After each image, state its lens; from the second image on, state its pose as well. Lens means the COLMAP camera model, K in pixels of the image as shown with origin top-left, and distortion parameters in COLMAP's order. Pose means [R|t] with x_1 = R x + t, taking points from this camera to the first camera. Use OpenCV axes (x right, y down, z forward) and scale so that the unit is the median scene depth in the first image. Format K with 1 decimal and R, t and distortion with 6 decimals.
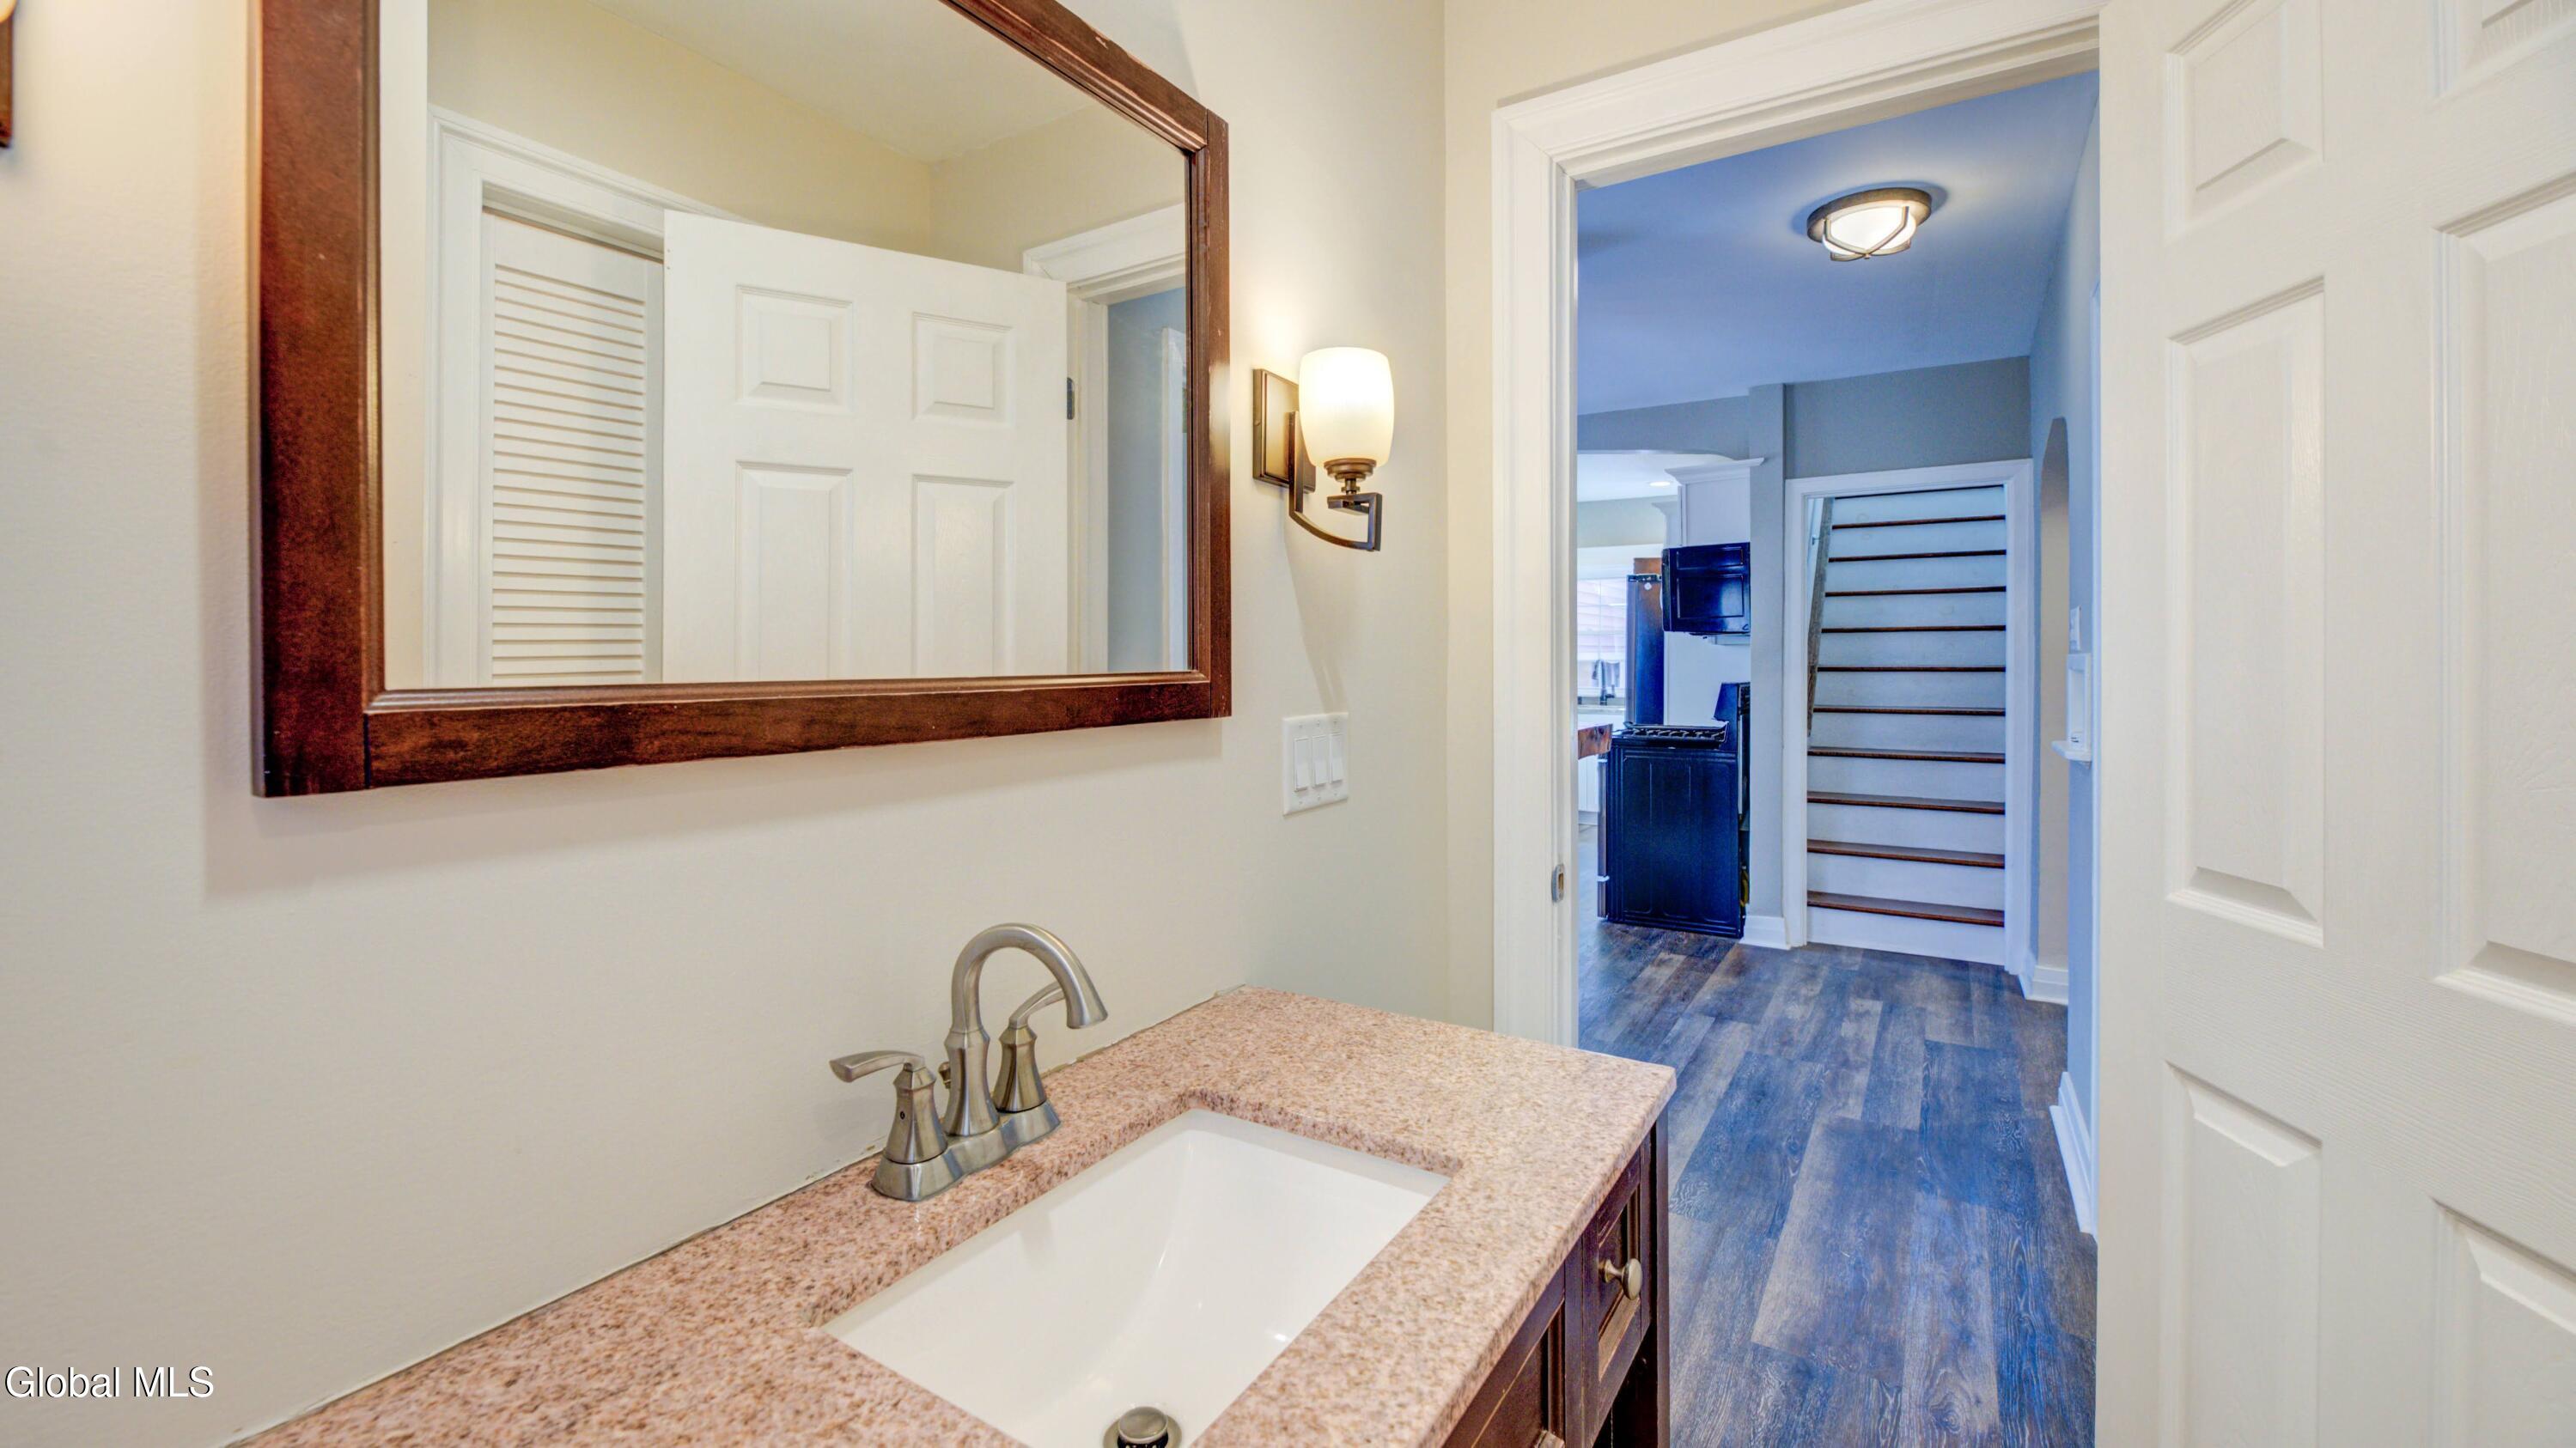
lens RADIAL K [[1057.1, 0, 1292.0], [0, 1057.1, 656.0], [0, 0, 1]] dist [-0.004812, -0.000709]
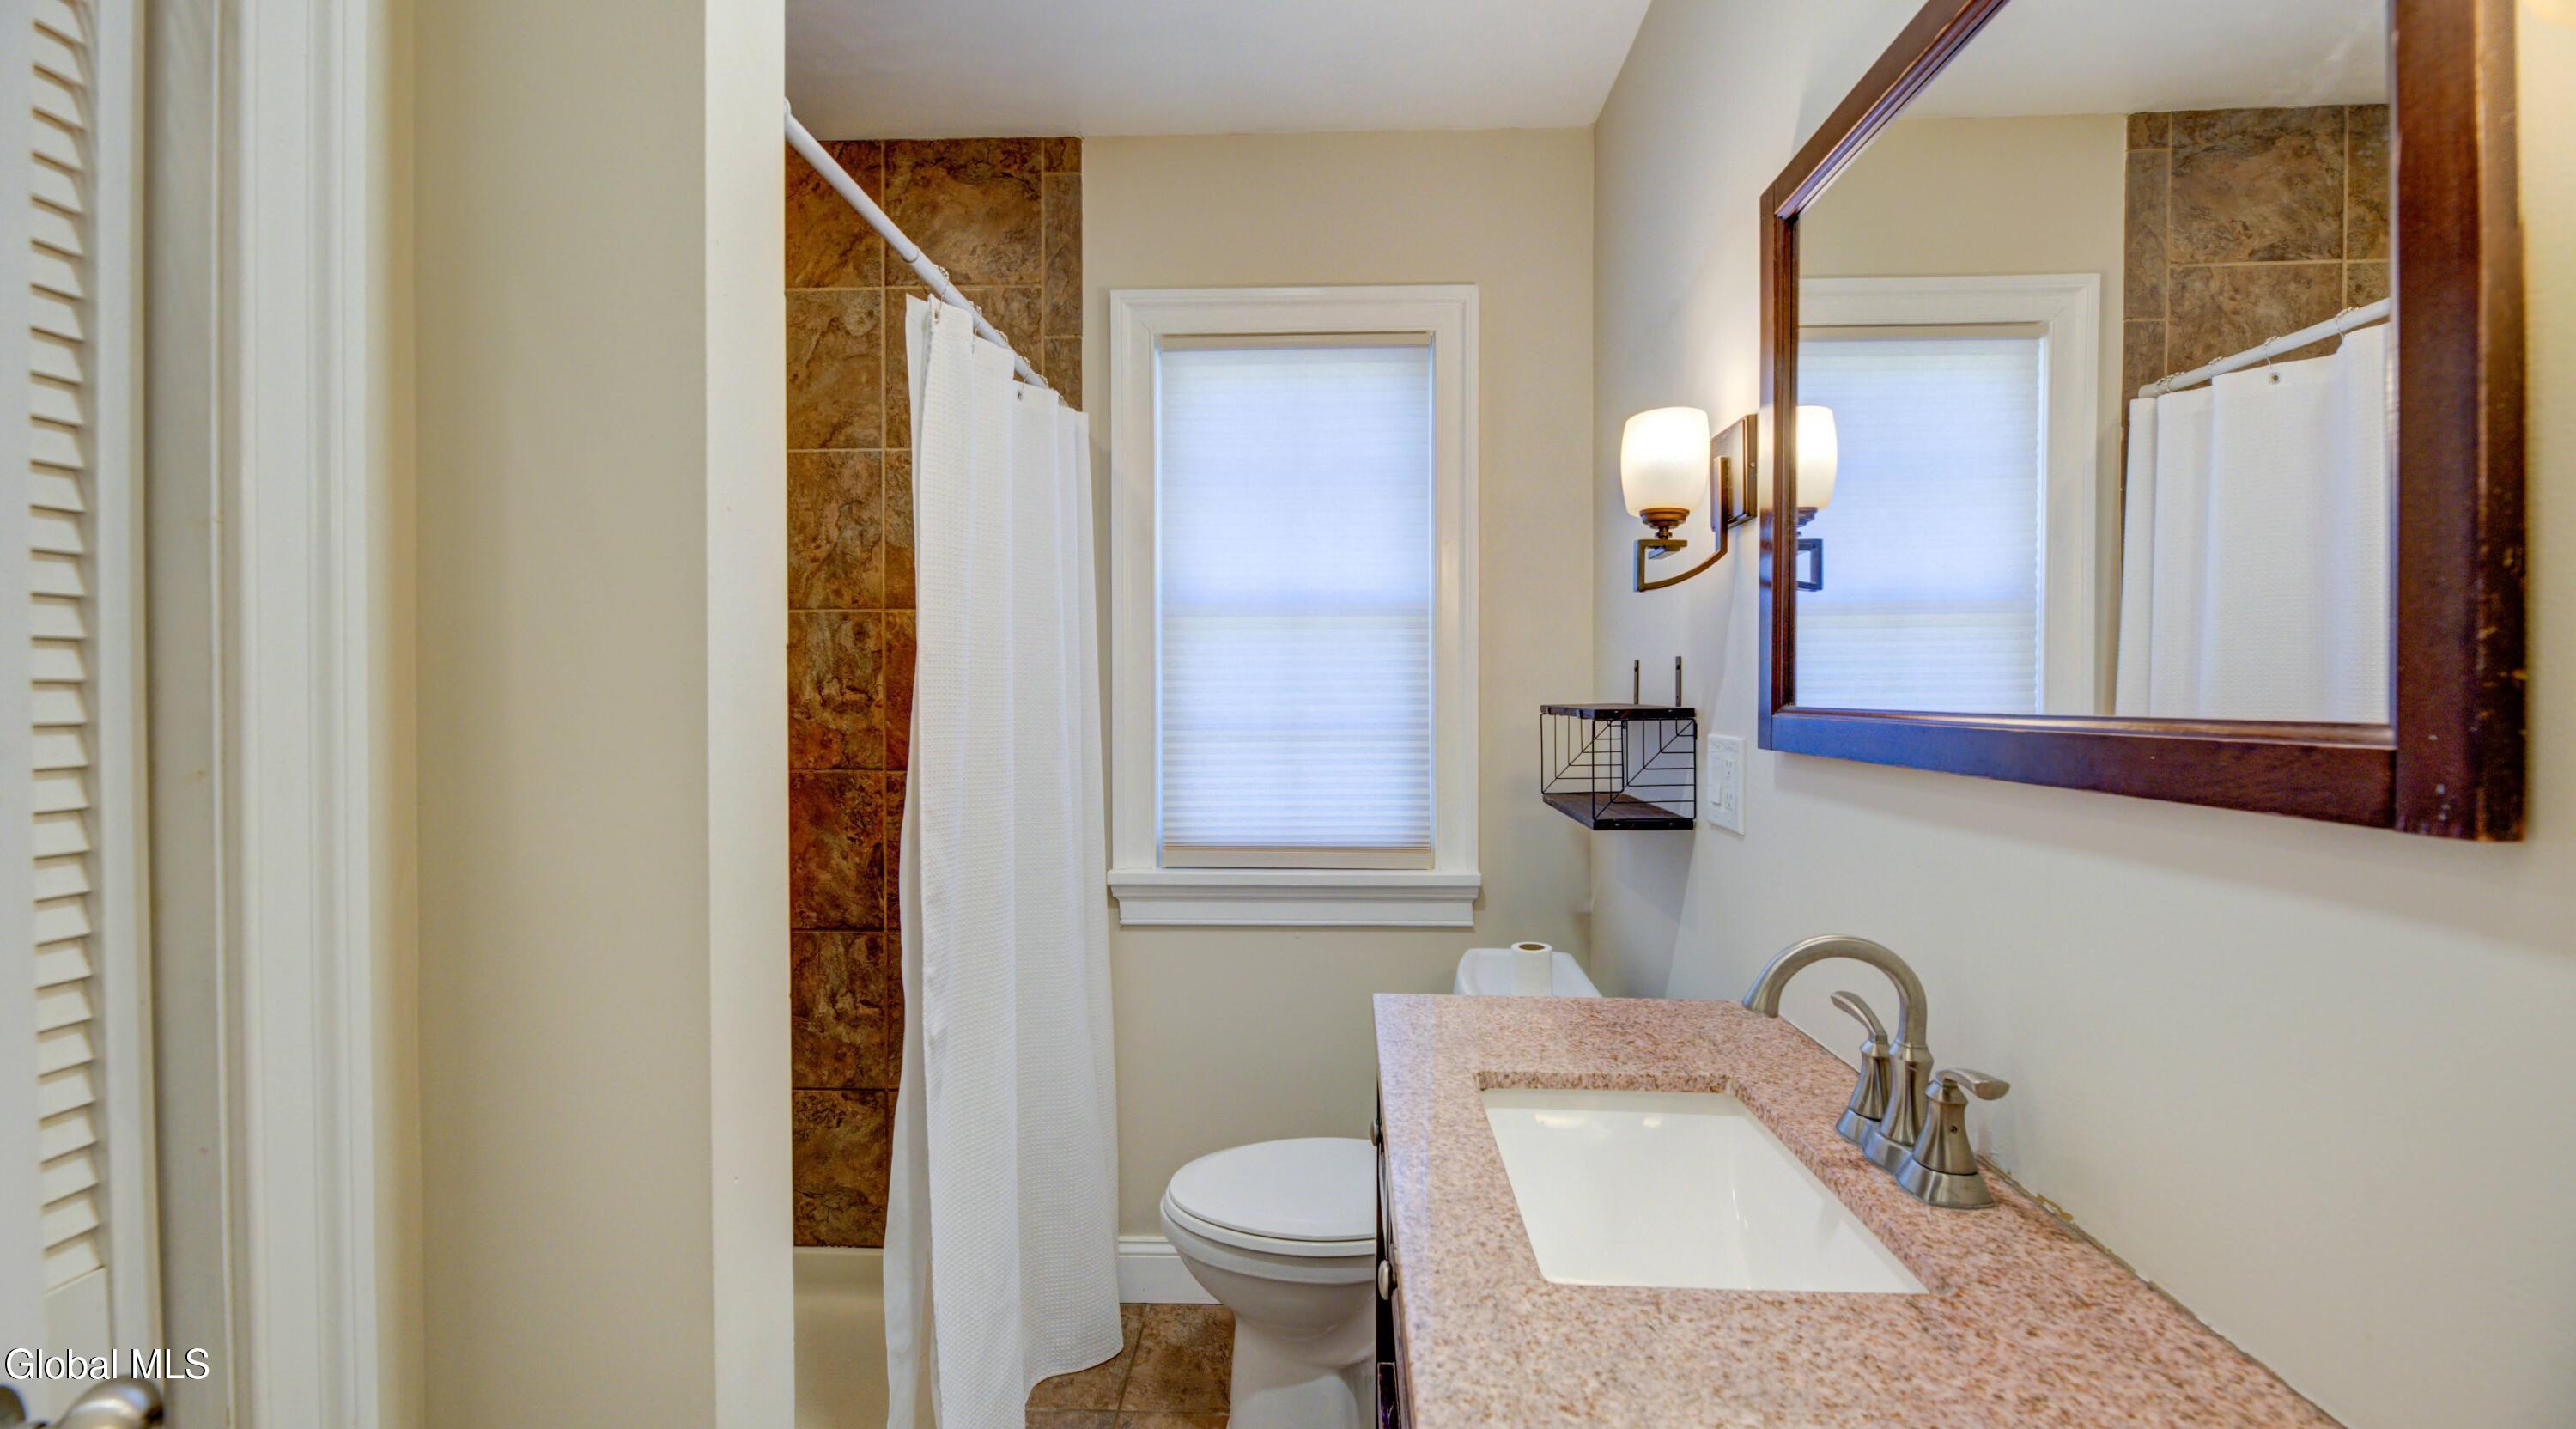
lens RADIAL K [[1057.2, 0, 1289.8], [0, 1057.2, 711.0], [0, 0, 1]] dist [-0.004812, -0.000709]
pose [[-0.872426, 0.004173, -0.488729, 0.673435], [-0.002764, 0.999905, 0.013471, 0.006202], [0.488739, 0.013104, -0.872332, 1.449260]]
